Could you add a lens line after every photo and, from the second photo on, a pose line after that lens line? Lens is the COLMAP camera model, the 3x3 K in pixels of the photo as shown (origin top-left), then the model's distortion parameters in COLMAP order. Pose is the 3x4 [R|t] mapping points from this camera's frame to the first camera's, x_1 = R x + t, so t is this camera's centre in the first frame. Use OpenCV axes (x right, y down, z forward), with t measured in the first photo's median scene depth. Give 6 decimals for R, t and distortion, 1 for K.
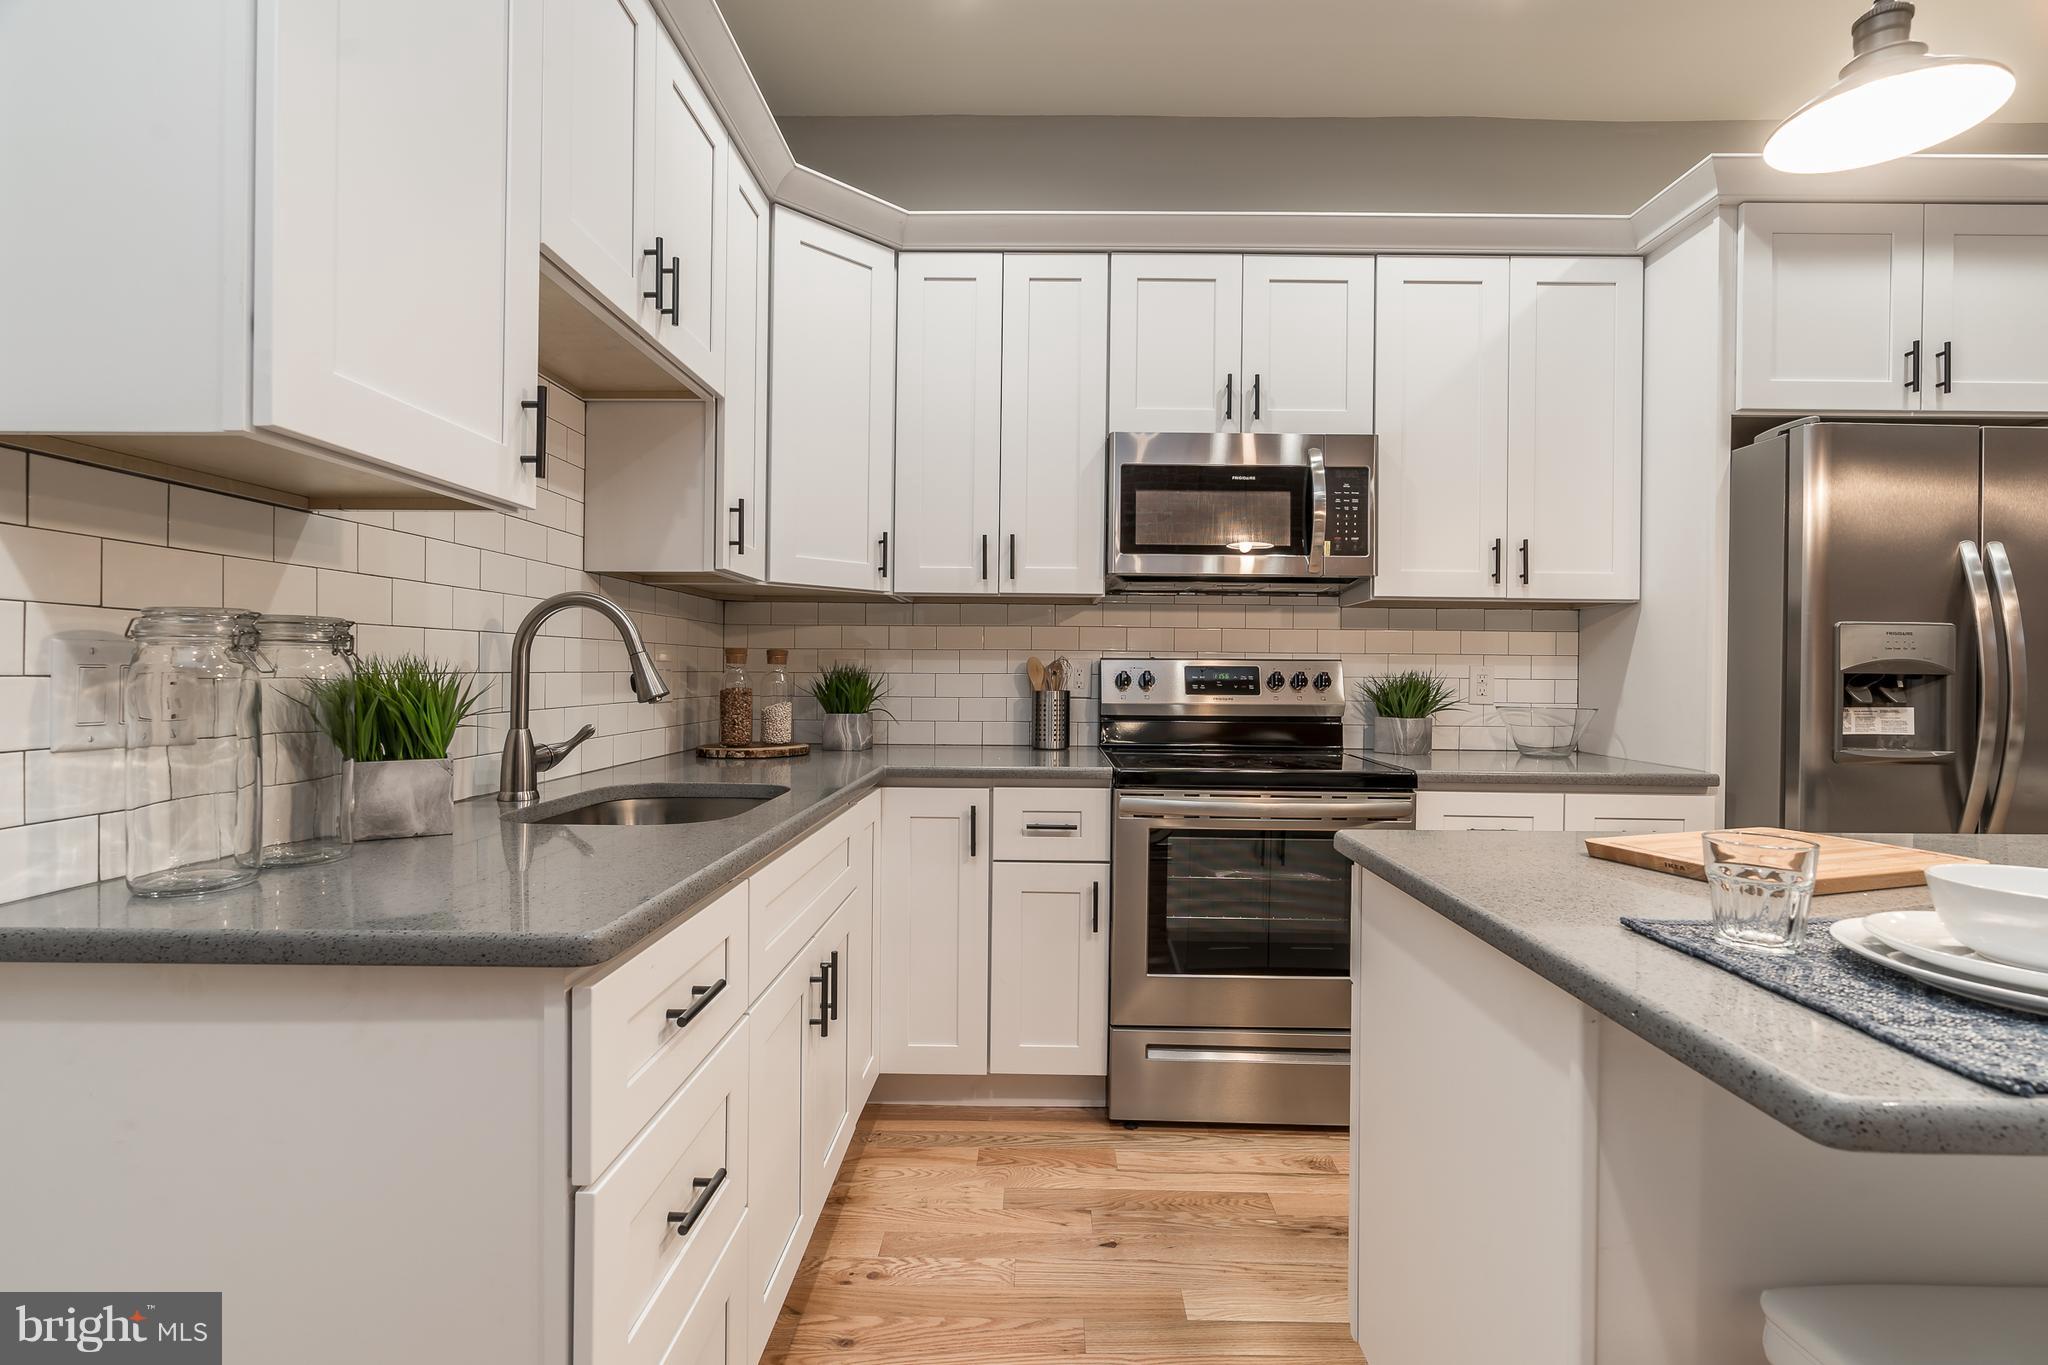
lens RADIAL K [[932.9, 0, 1027.9], [0, 932.9, 672.6], [0, 0, 1]] dist [-0.003695, 0.001359]
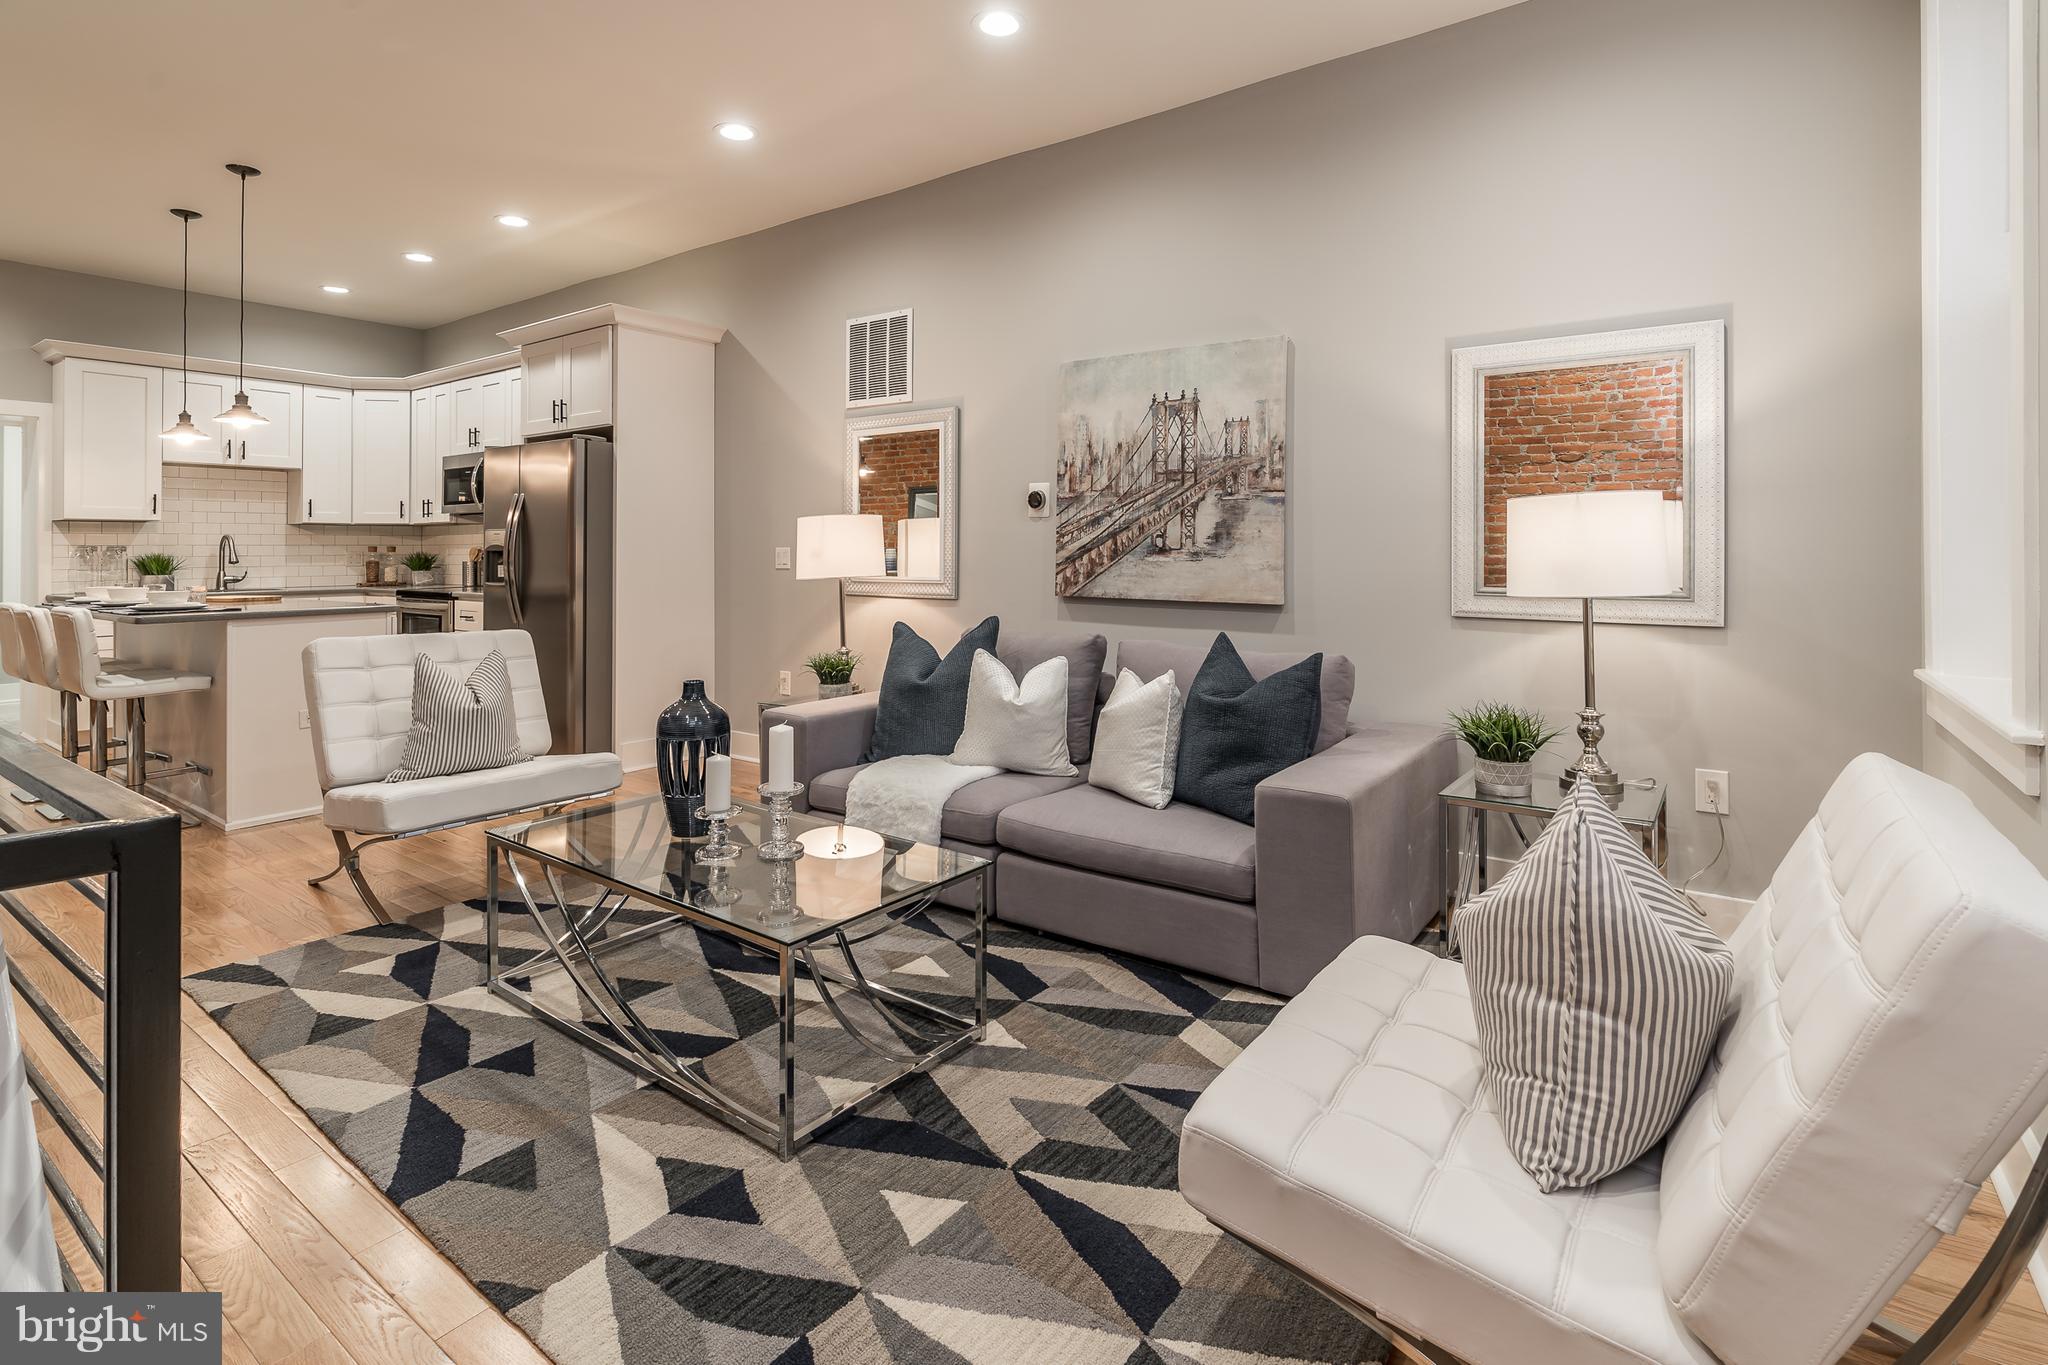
lens RADIAL K [[977.0, 0, 1034.6], [0, 977.0, 547.2], [0, 0, 1]] dist [-0.017842, 0.010797]
pose [[0.822935, -0.016427, -0.567899, 2.839684], [0.011979, 0.999861, -0.011563, 0.031451], [0.568010, 0.002713, 0.823017, -0.232135]]
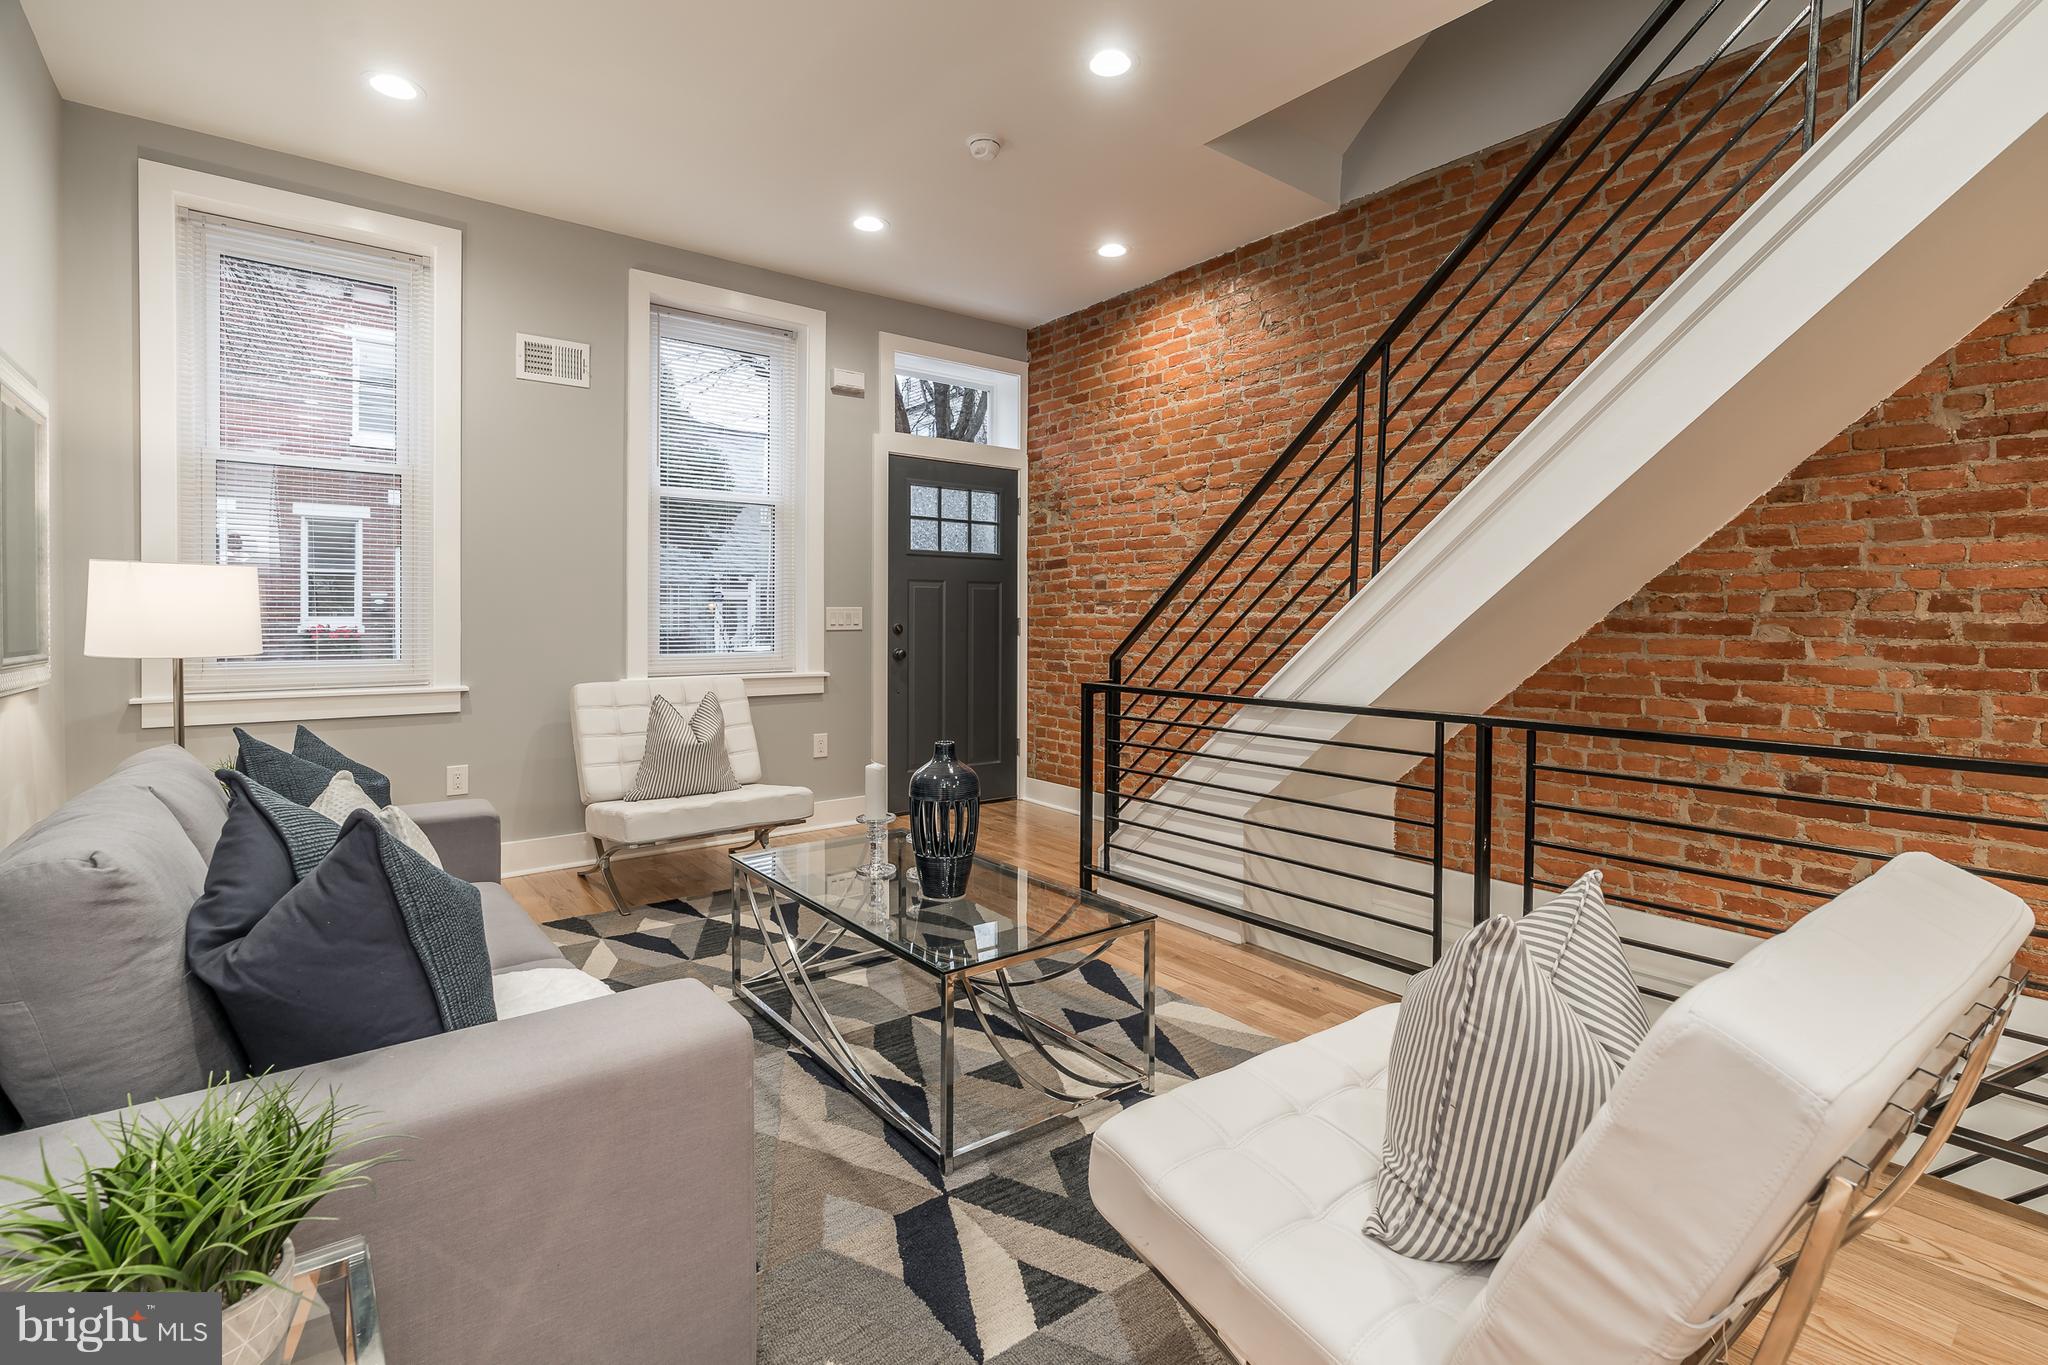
lens RADIAL K [[952.9, 0, 1033.3], [0, 952.9, 618.9], [0, 0, 1]] dist [-0.001794, 0.000277]
pose [[-0.634582, -0.014005, 0.772729, 1.222277], [-0.008964, 0.999902, 0.010761, 0.015177], [-0.772803, -0.000098, -0.634645, 0.905266]]
